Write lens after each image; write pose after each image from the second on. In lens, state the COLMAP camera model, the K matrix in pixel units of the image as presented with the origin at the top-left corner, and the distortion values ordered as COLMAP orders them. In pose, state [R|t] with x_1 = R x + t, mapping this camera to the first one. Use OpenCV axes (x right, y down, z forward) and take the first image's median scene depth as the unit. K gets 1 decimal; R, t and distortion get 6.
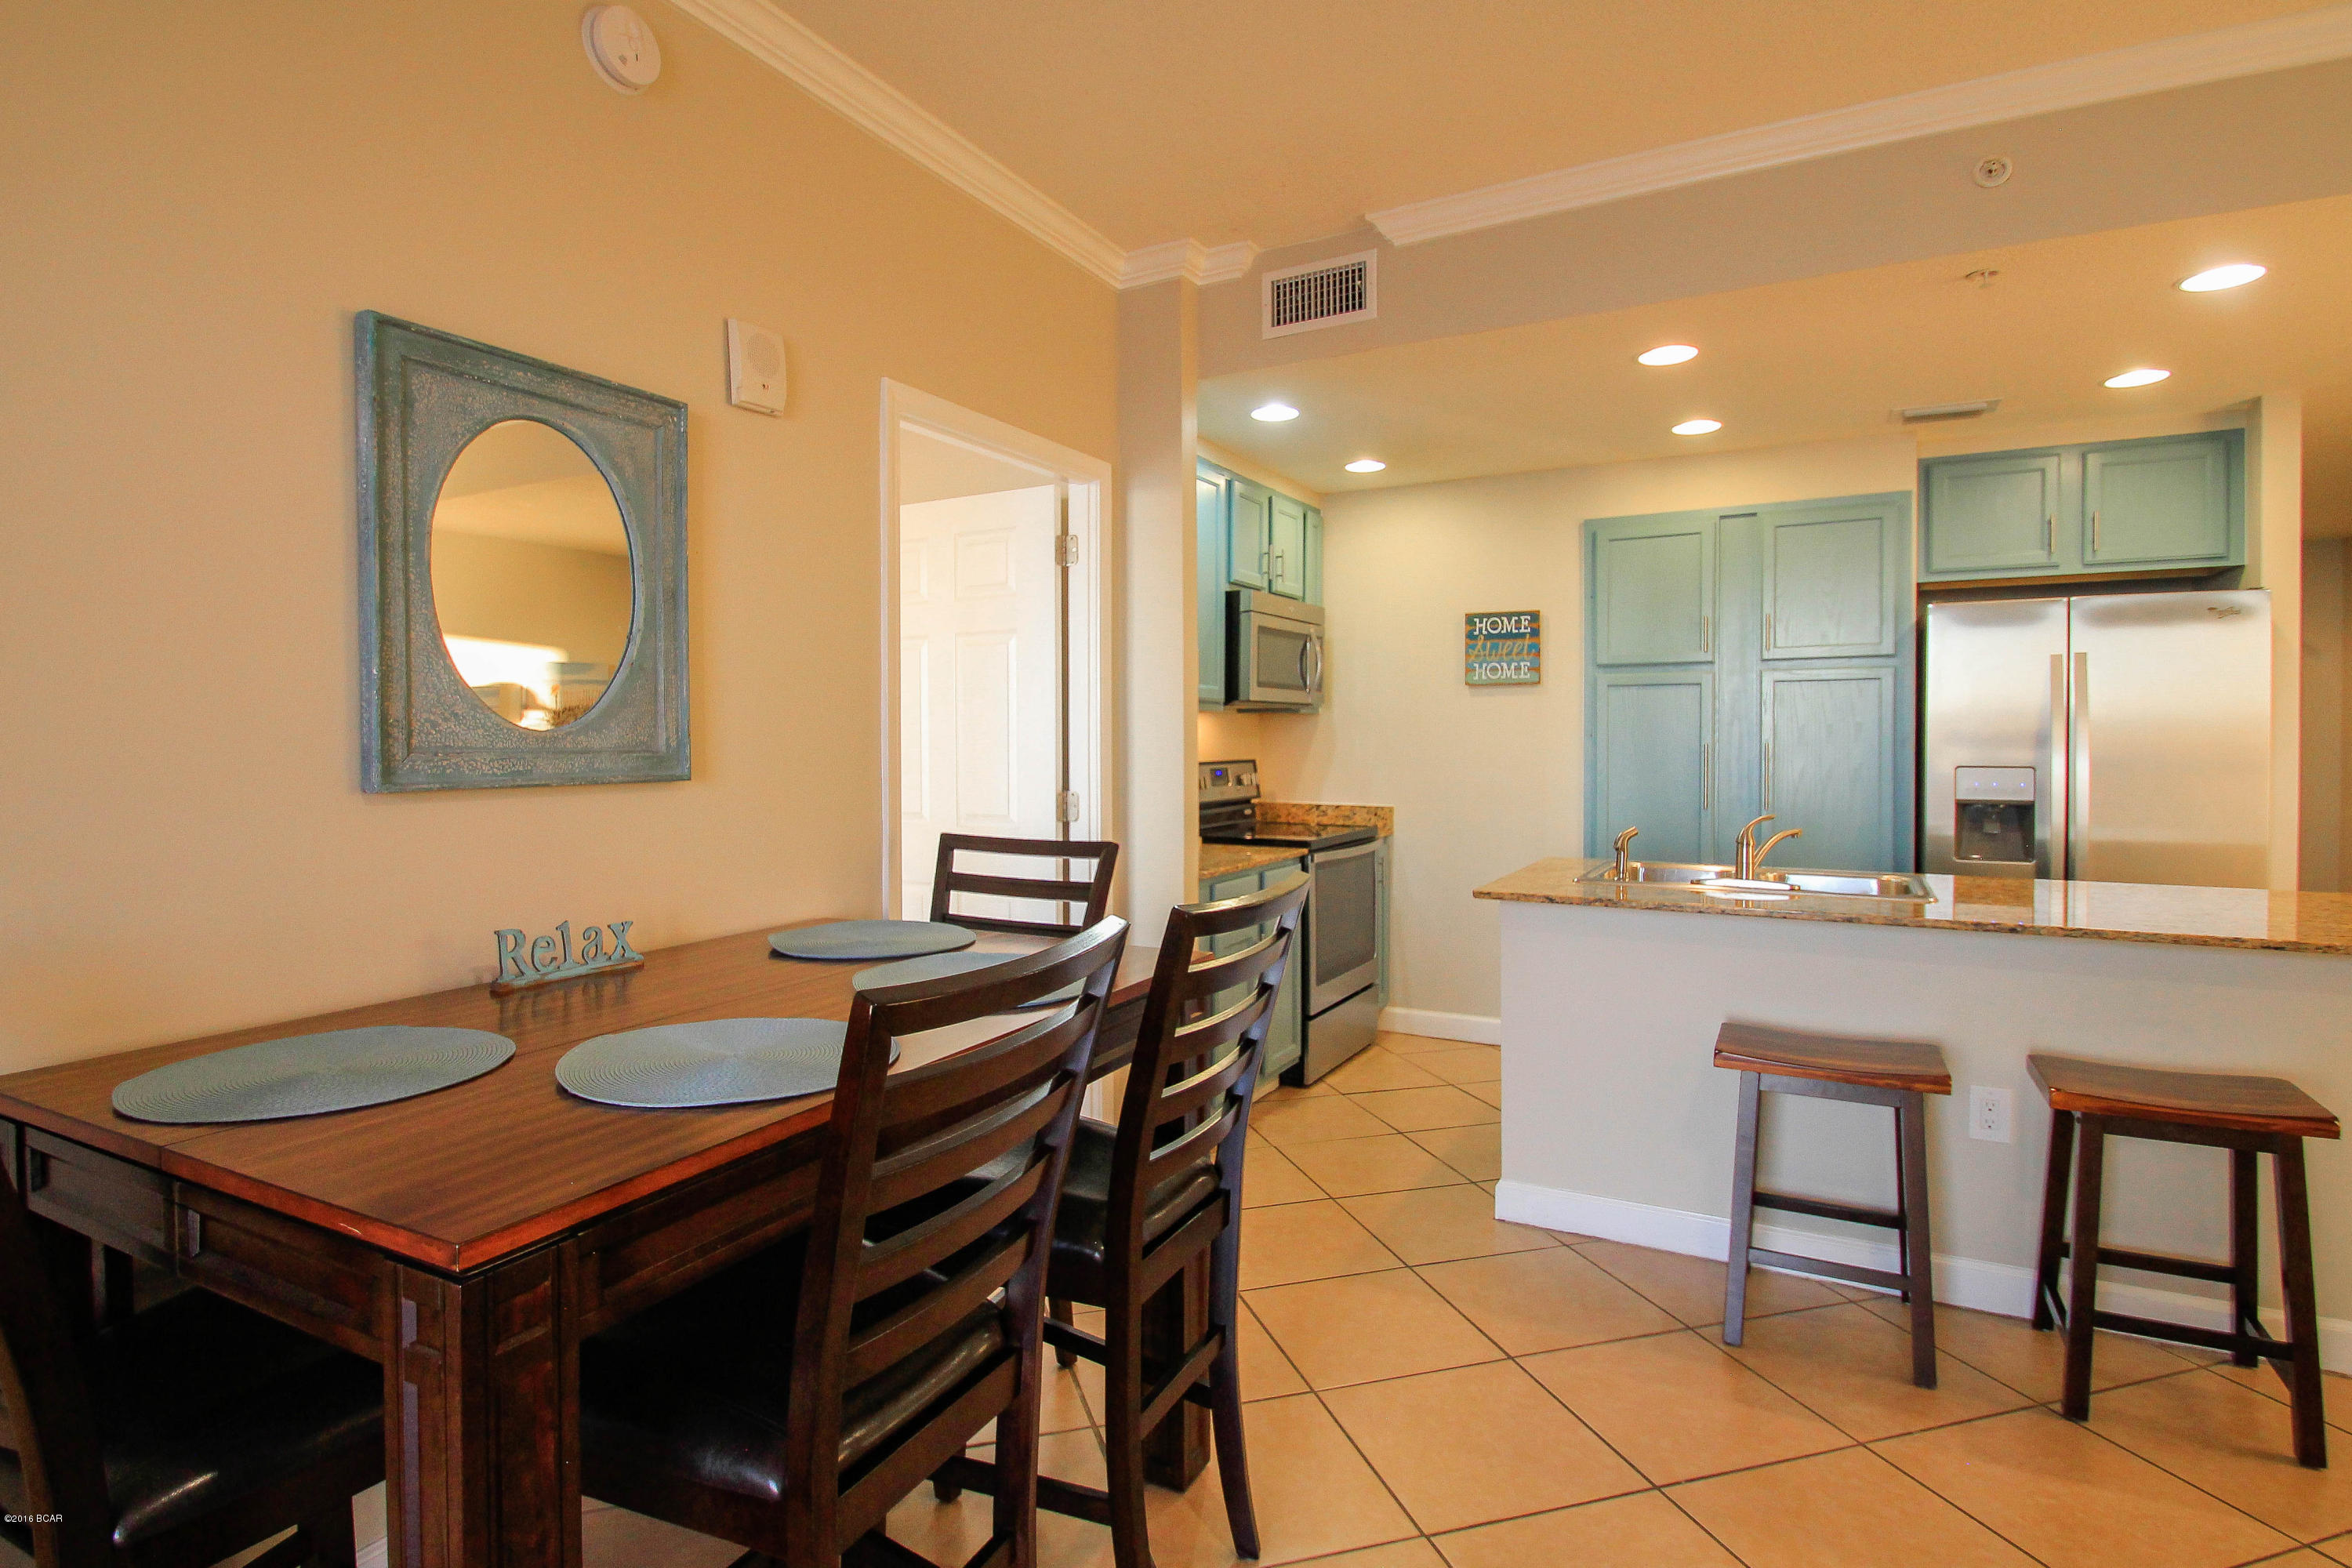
lens RADIAL K [[1190.3, 0, 1155.1], [0, 1190.3, 758.4], [0, 0, 1]] dist [-0.002872, -0.006683]
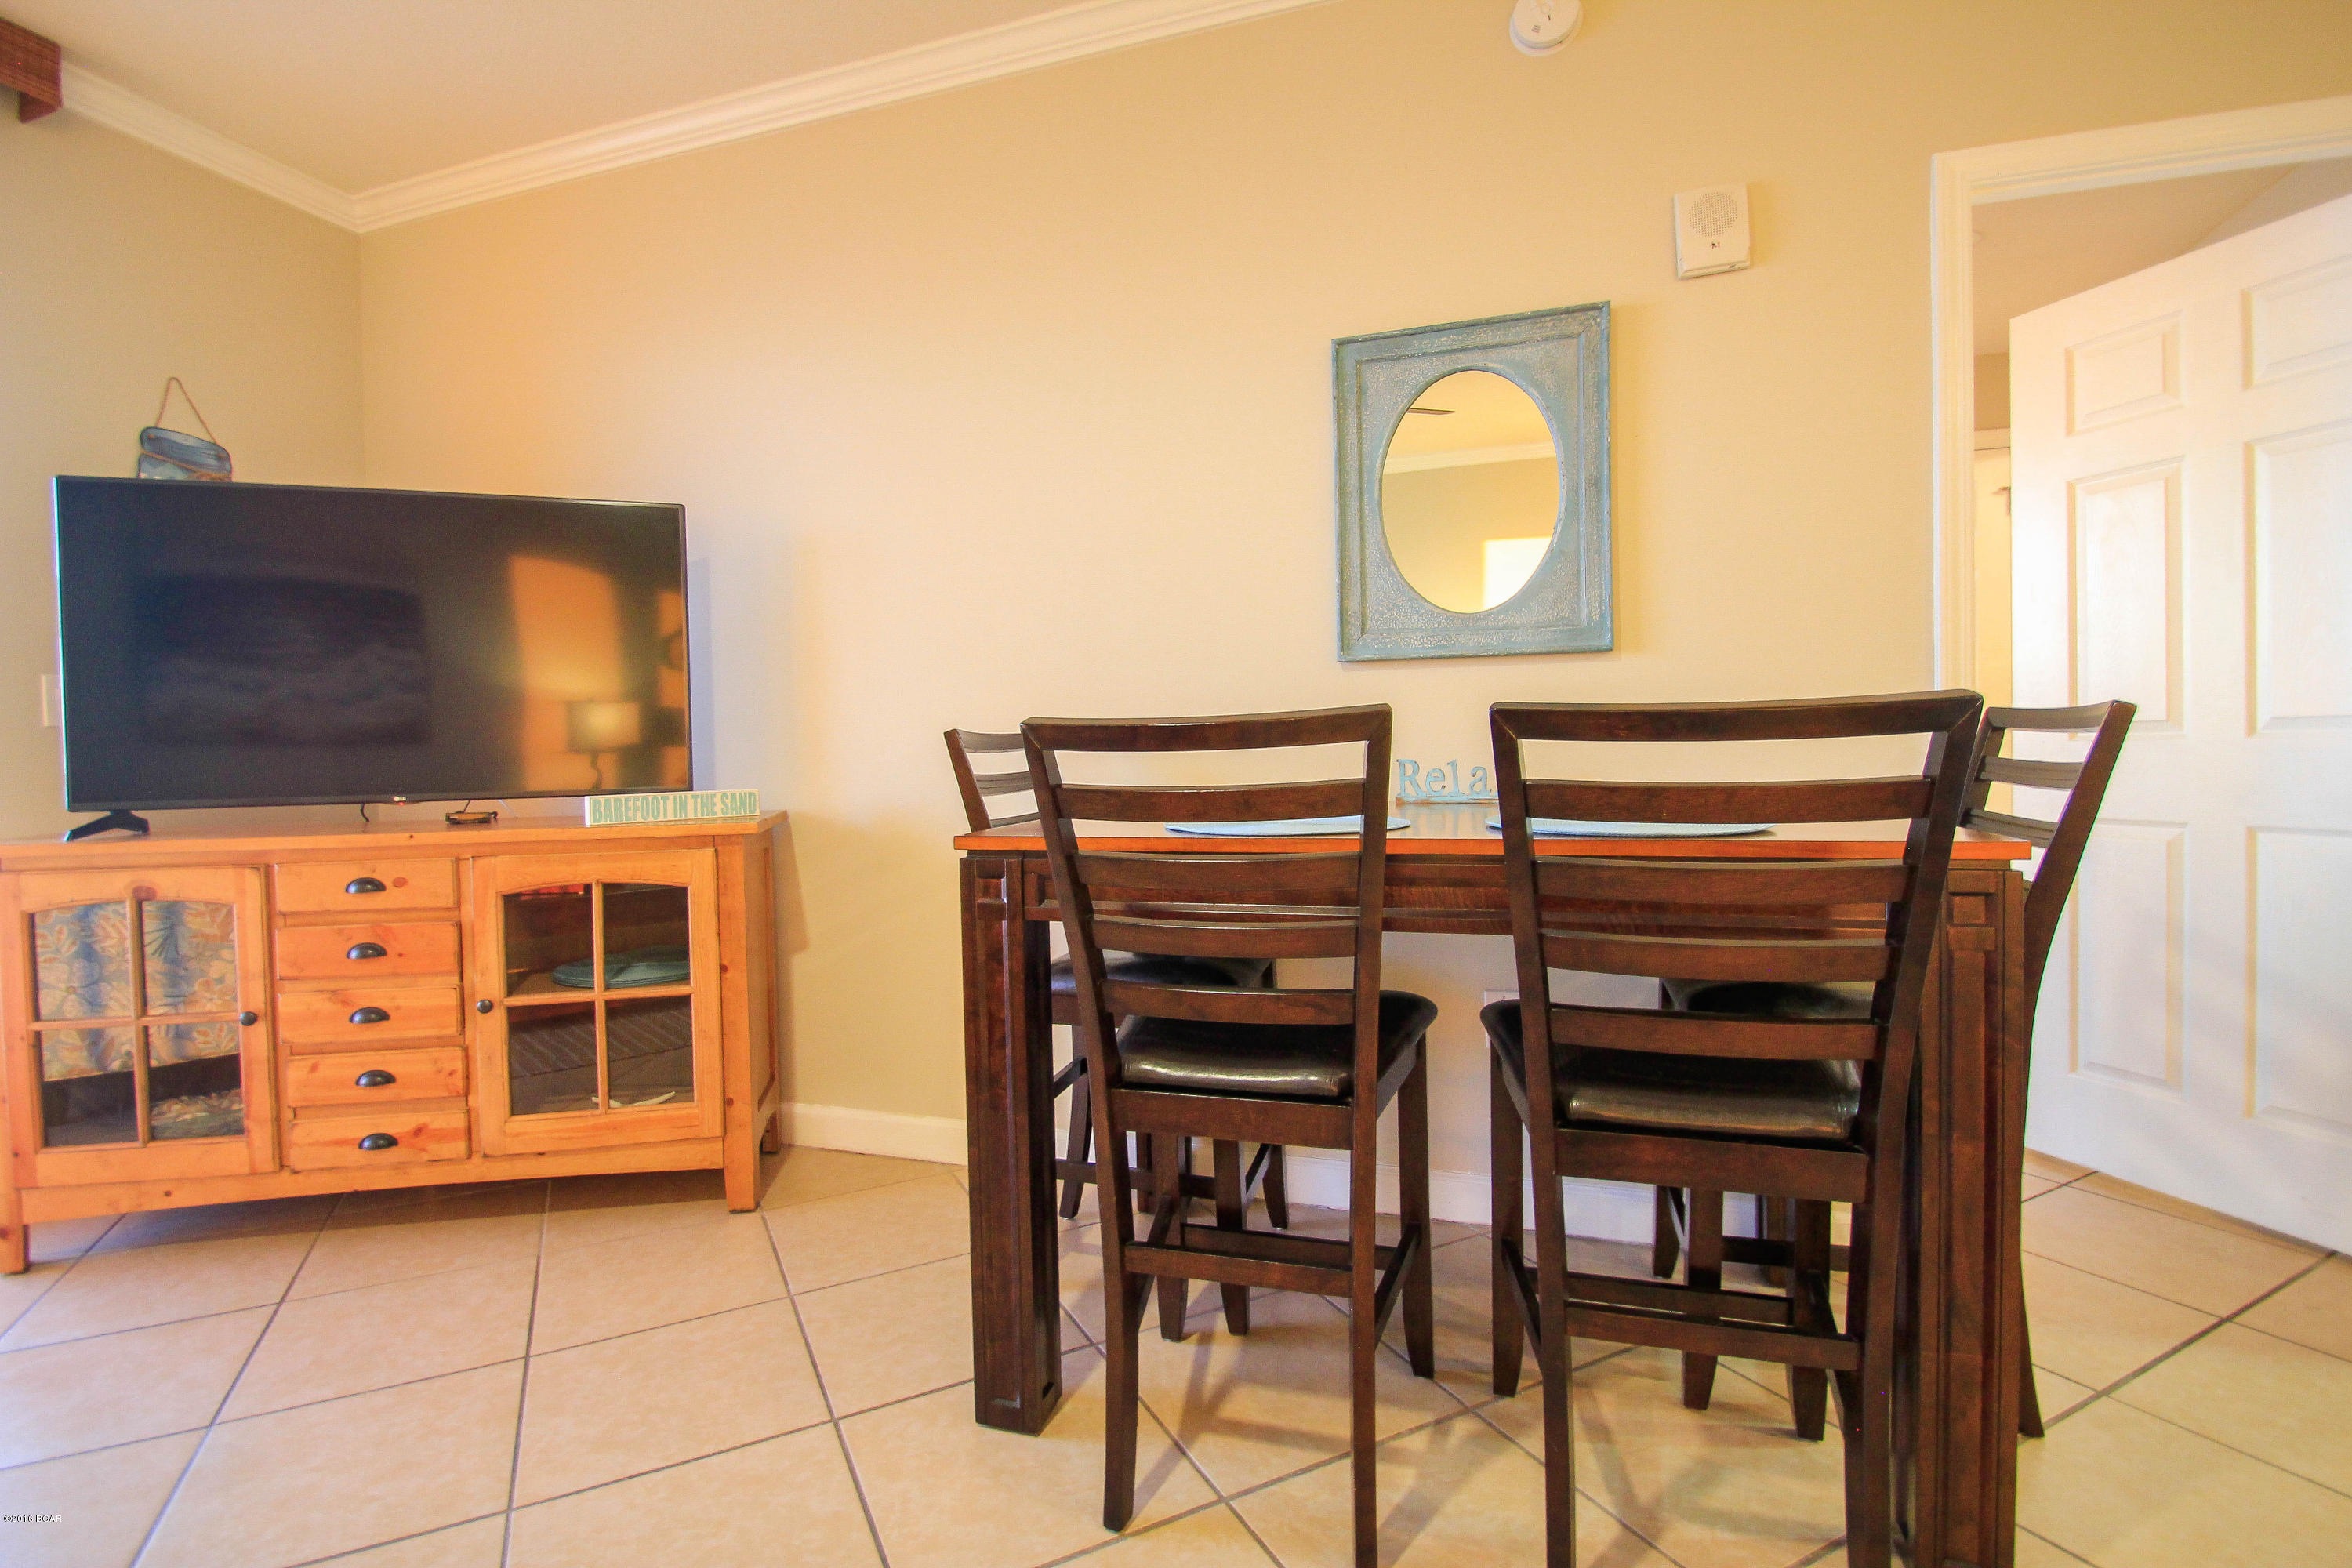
lens RADIAL K [[1105.5, 0, 1166.8], [0, 1105.5, 763.1], [0, 0, 1]] dist [0.002649, -0.006322]
pose [[0.170875, 0.021193, -0.985065, 0.299190], [0.002268, 0.999758, 0.021902, 0.055093], [0.985290, -0.005977, 0.170785, 0.238225]]
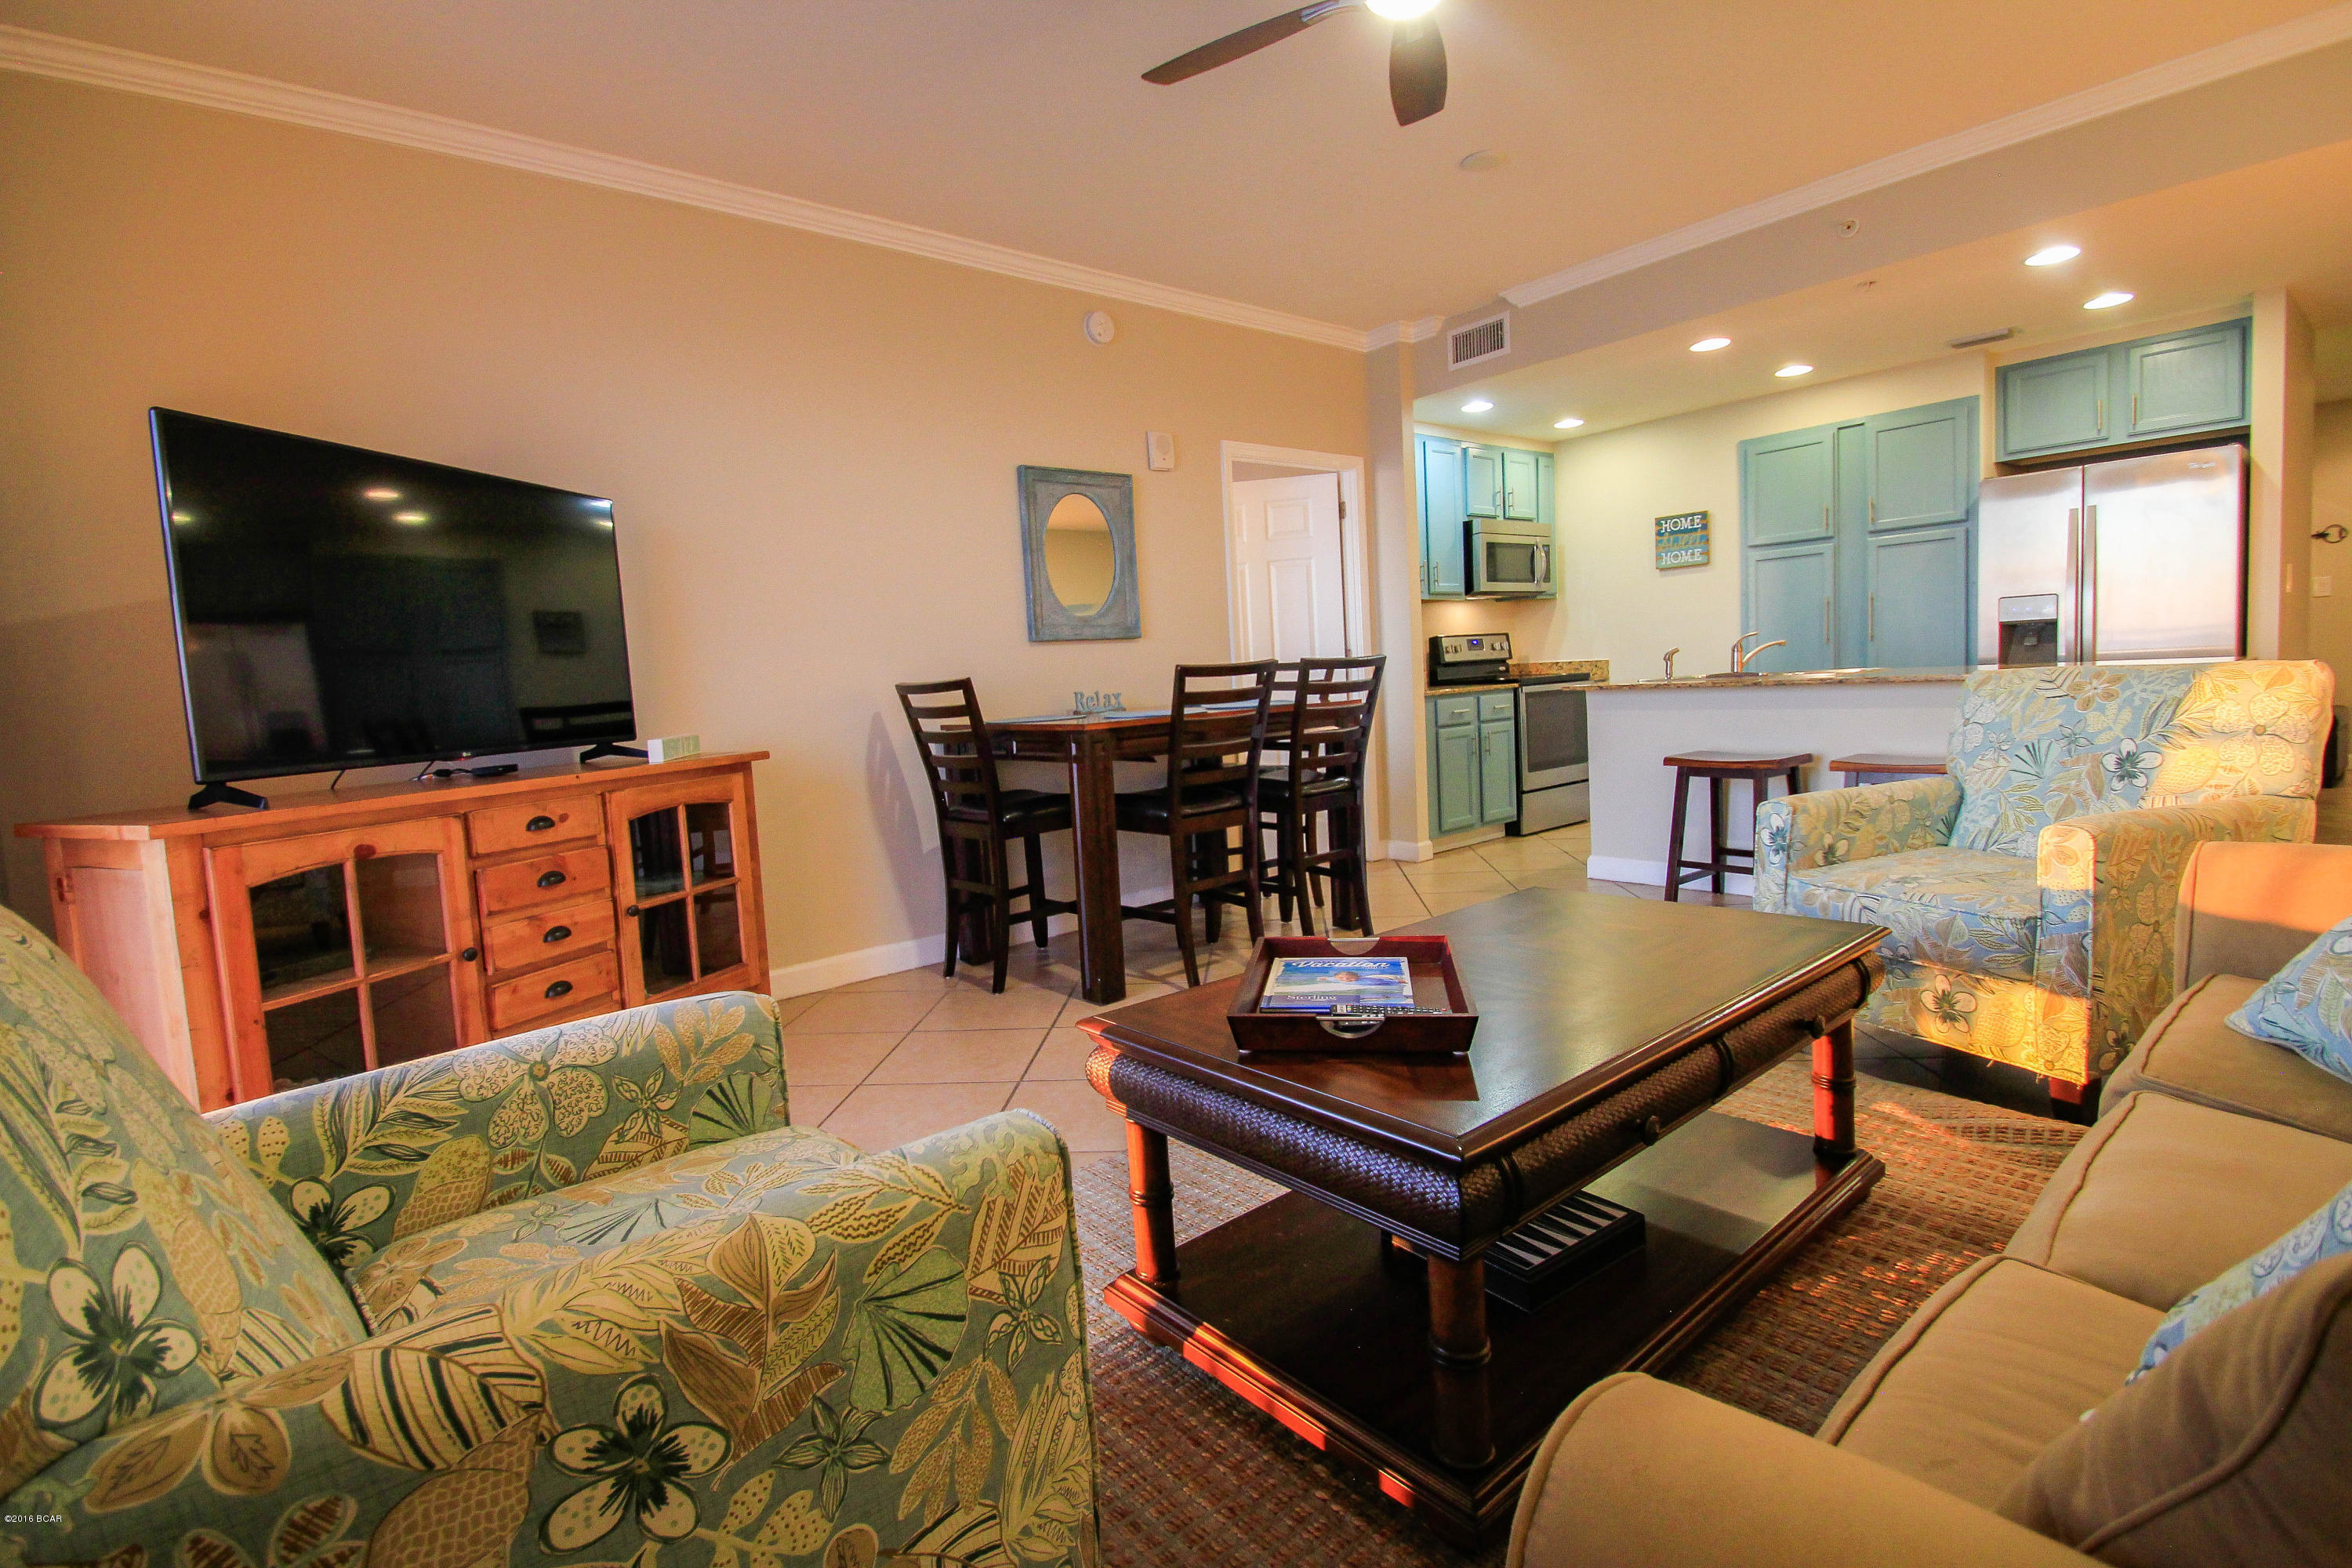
lens RADIAL K [[1107.1, 0, 1164.6], [0, 1107.1, 773.9], [0, 0, 1]] dist [-0.005830, -0.001670]
pose [[0.929544, -0.017848, -0.368278, 0.250775], [0.048270, 0.996122, 0.073559, 0.071070], [0.365537, -0.086153, 0.926801, -0.572622]]
